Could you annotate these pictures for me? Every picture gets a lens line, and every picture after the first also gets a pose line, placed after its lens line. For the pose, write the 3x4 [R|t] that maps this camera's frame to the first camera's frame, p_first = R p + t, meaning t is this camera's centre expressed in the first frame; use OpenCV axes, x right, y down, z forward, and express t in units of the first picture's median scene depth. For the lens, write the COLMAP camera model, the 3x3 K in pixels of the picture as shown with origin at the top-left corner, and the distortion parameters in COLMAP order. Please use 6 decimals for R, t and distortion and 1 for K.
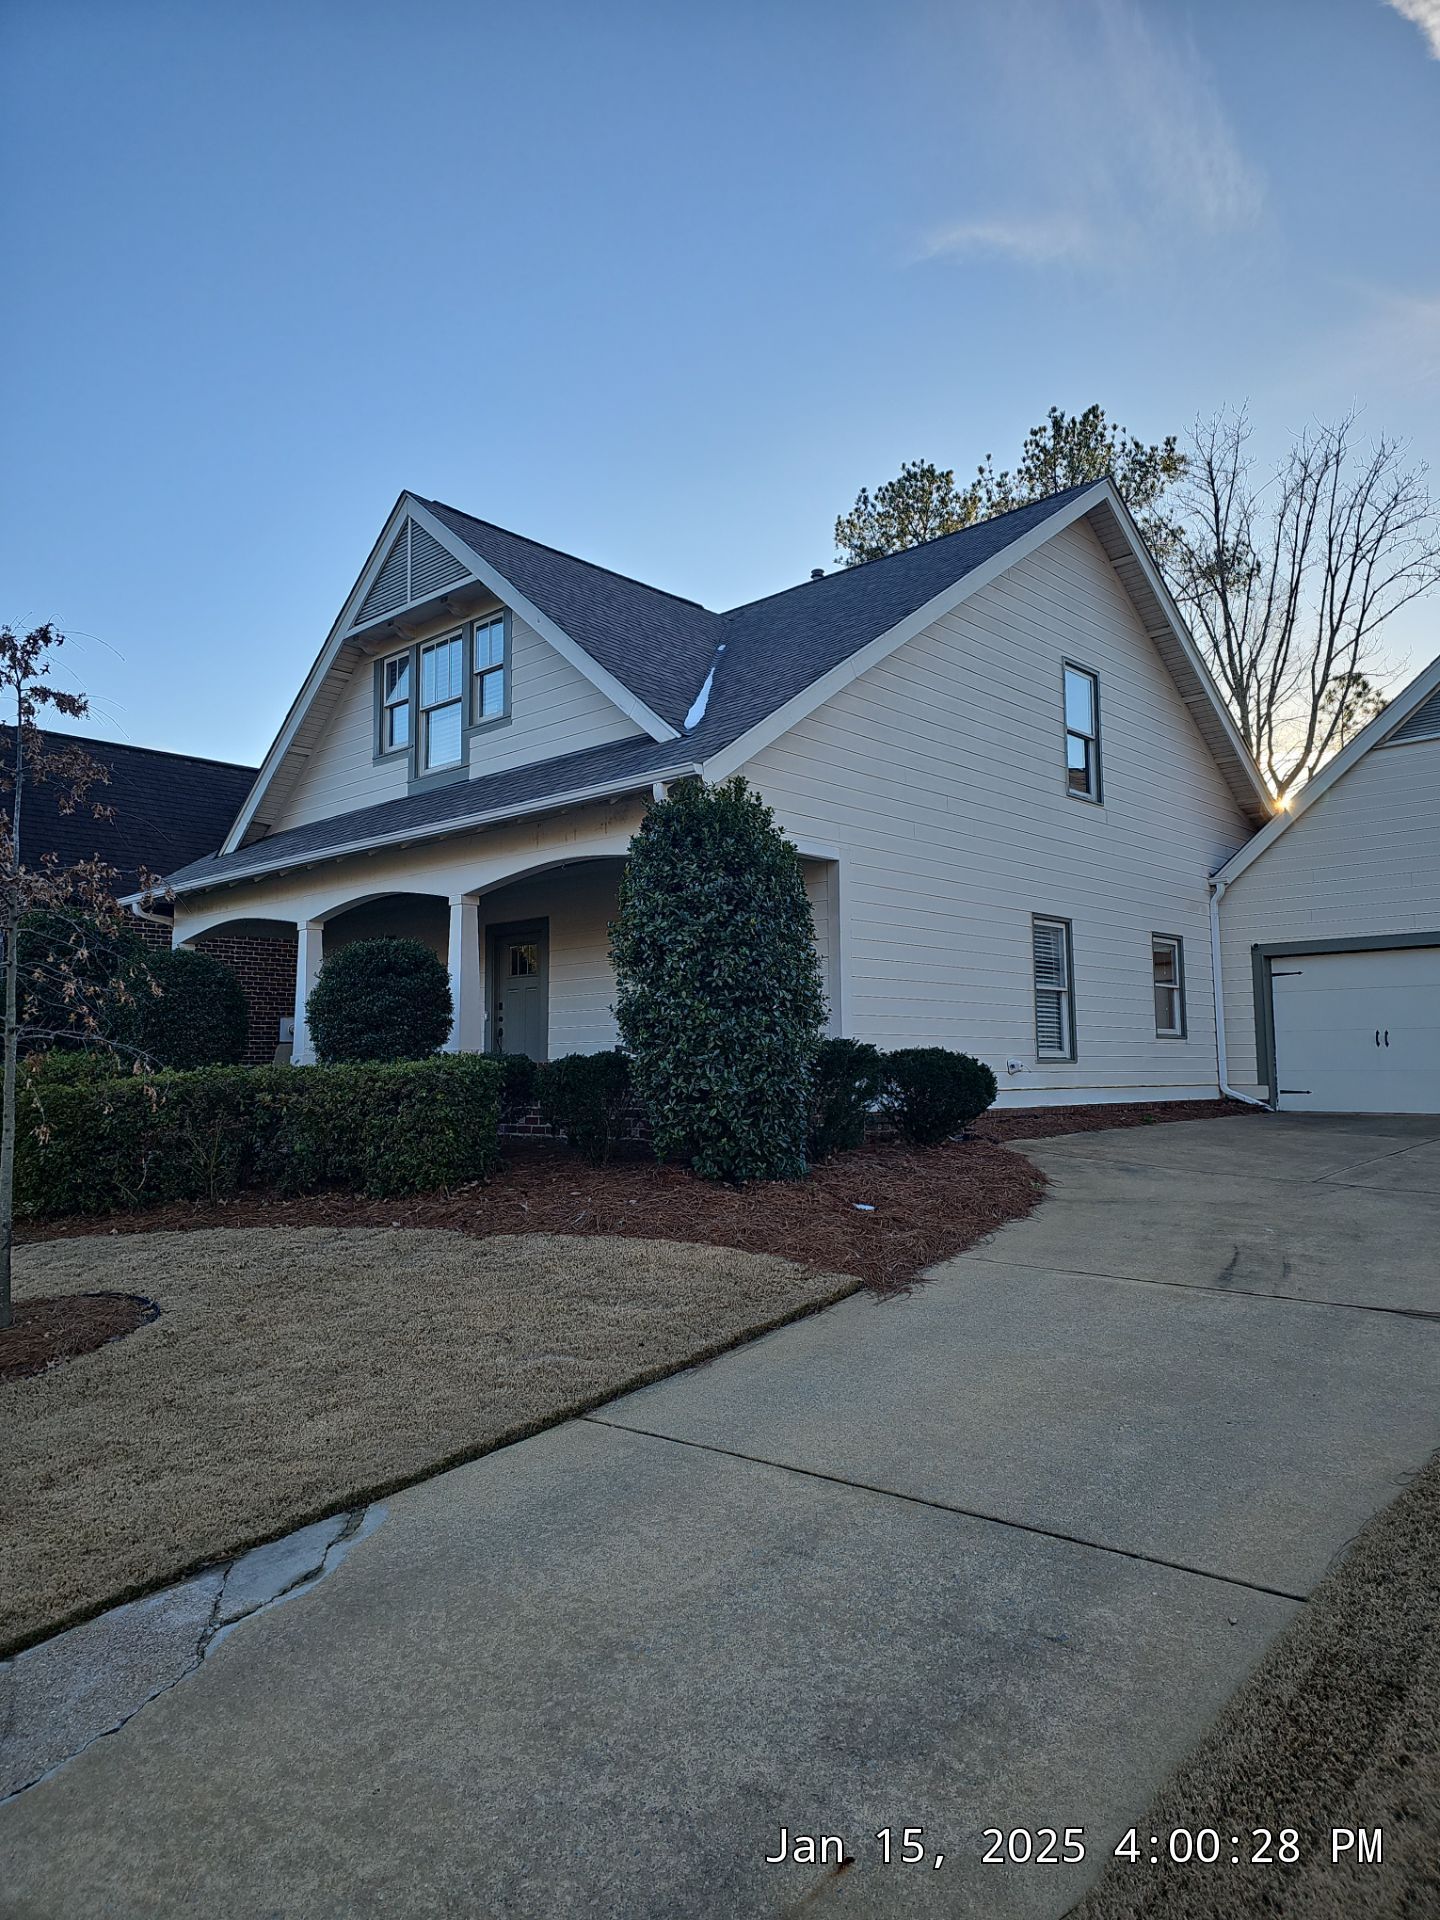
lens RADIAL K [[1274.0, 0, 726.7], [0, 1274.0, 960.4], [0, 0, 1]] dist [0.040013, -0.025666]
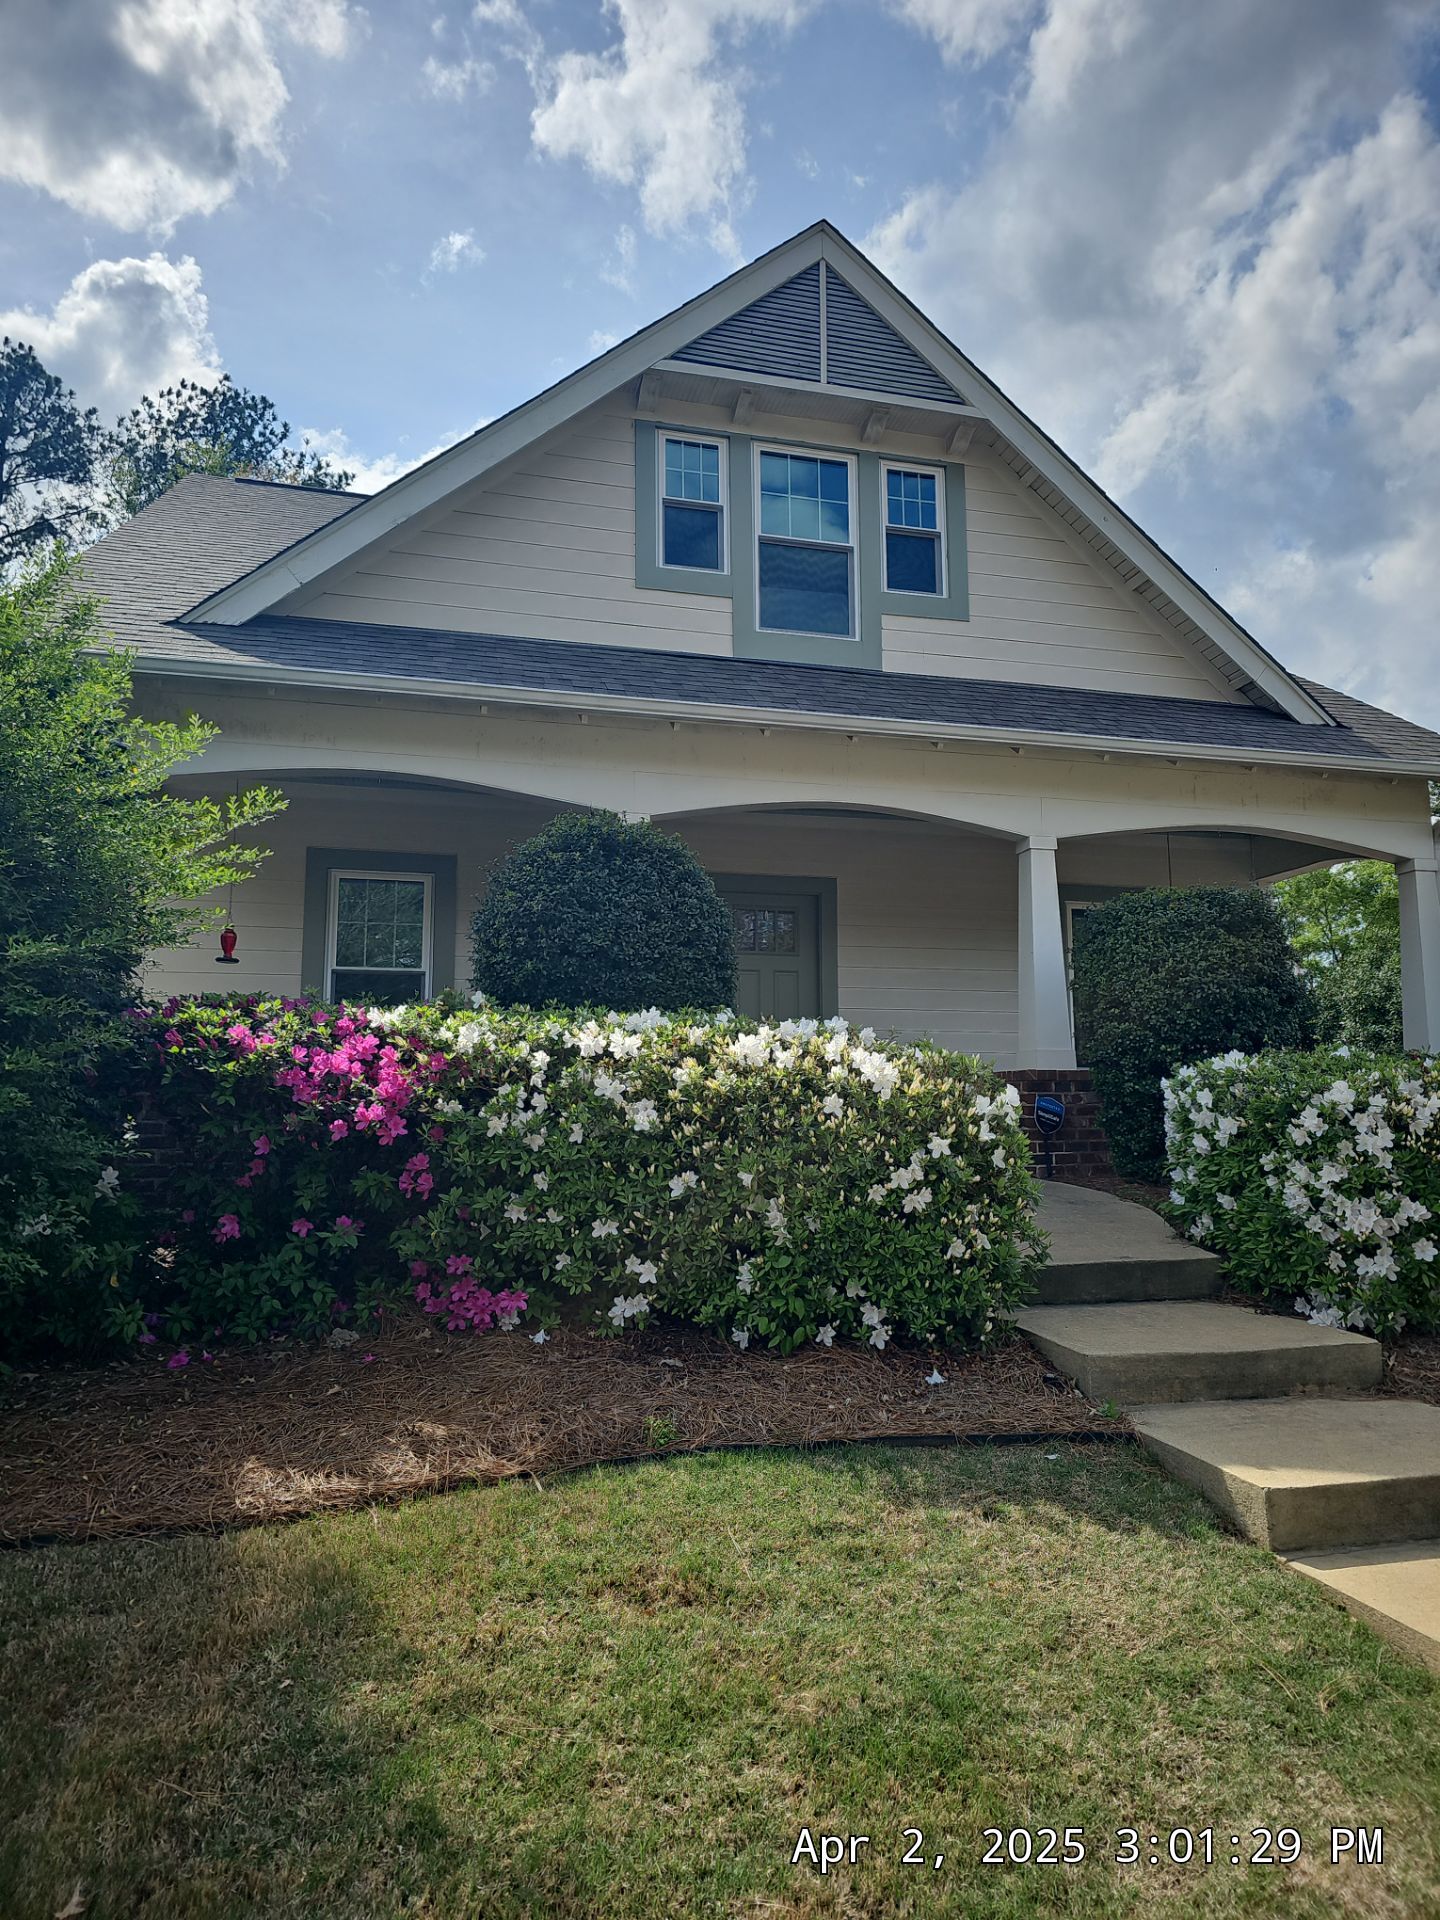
lens RADIAL K [[1274.0, 0, 726.7], [0, 1274.0, 960.4], [0, 0, 1]] dist [0.040013, -0.025666]
pose [[0.540187, 0.116947, 0.833379, -0.767321], [-0.077388, 0.993004, -0.089185, 0.082171], [-0.837979, -0.016317, 0.545459, 0.639805]]
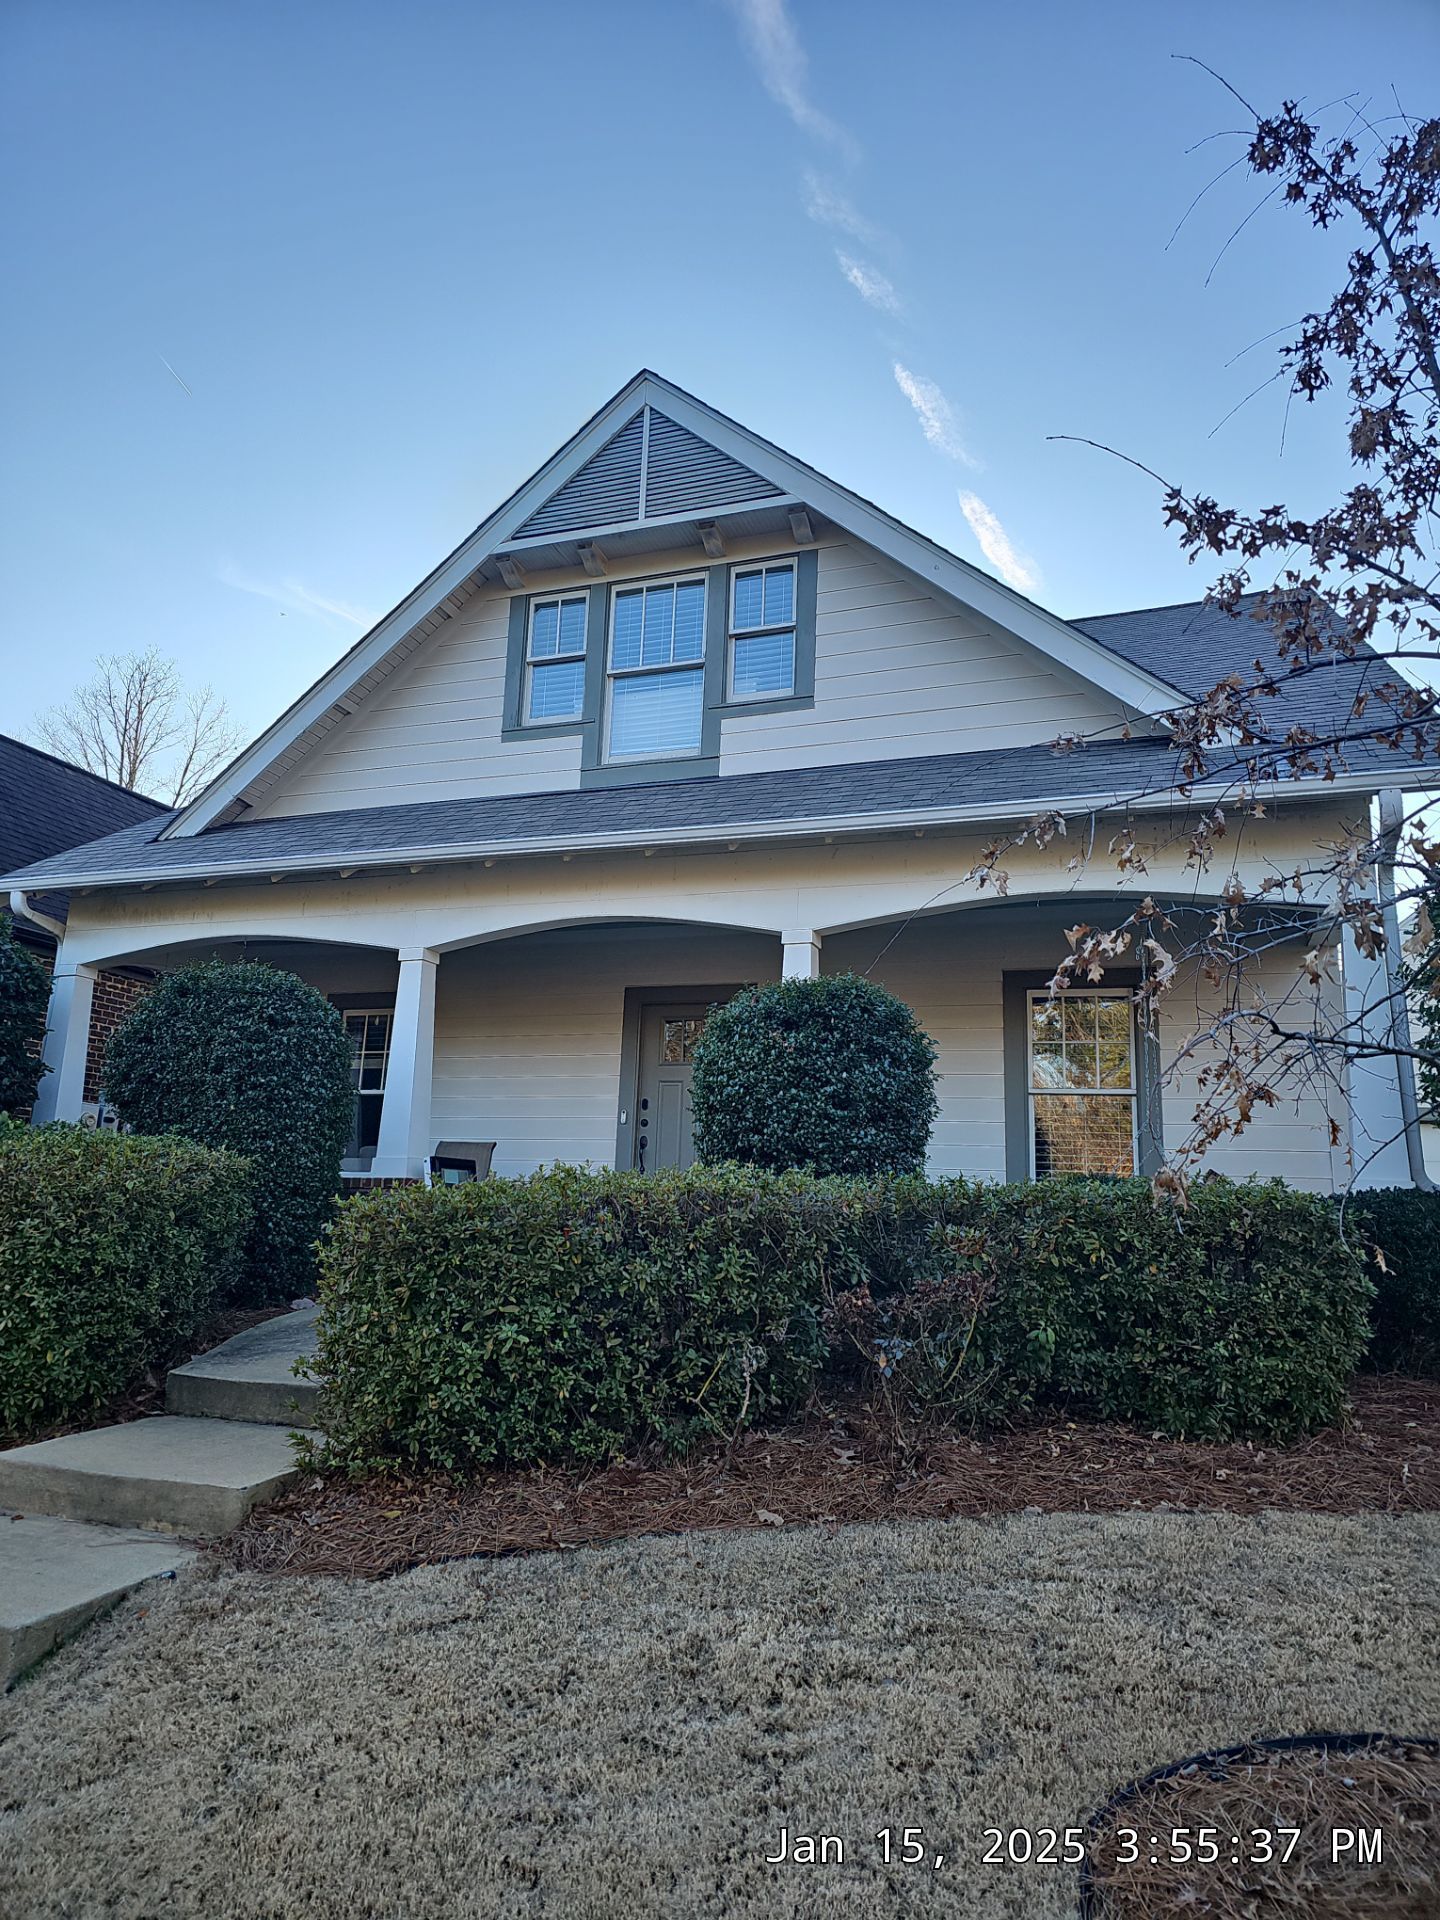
lens RADIAL K [[1262.5, 0, 710.4], [0, 1262.5, 952.6], [0, 0, 1]] dist [0.062673, -0.000065]
pose [[0.923150, 0.122903, 0.364266, -0.419865], [-0.080031, 0.988200, -0.130600, 0.043505], [-0.376018, 0.091411, 0.922092, 0.343704]]
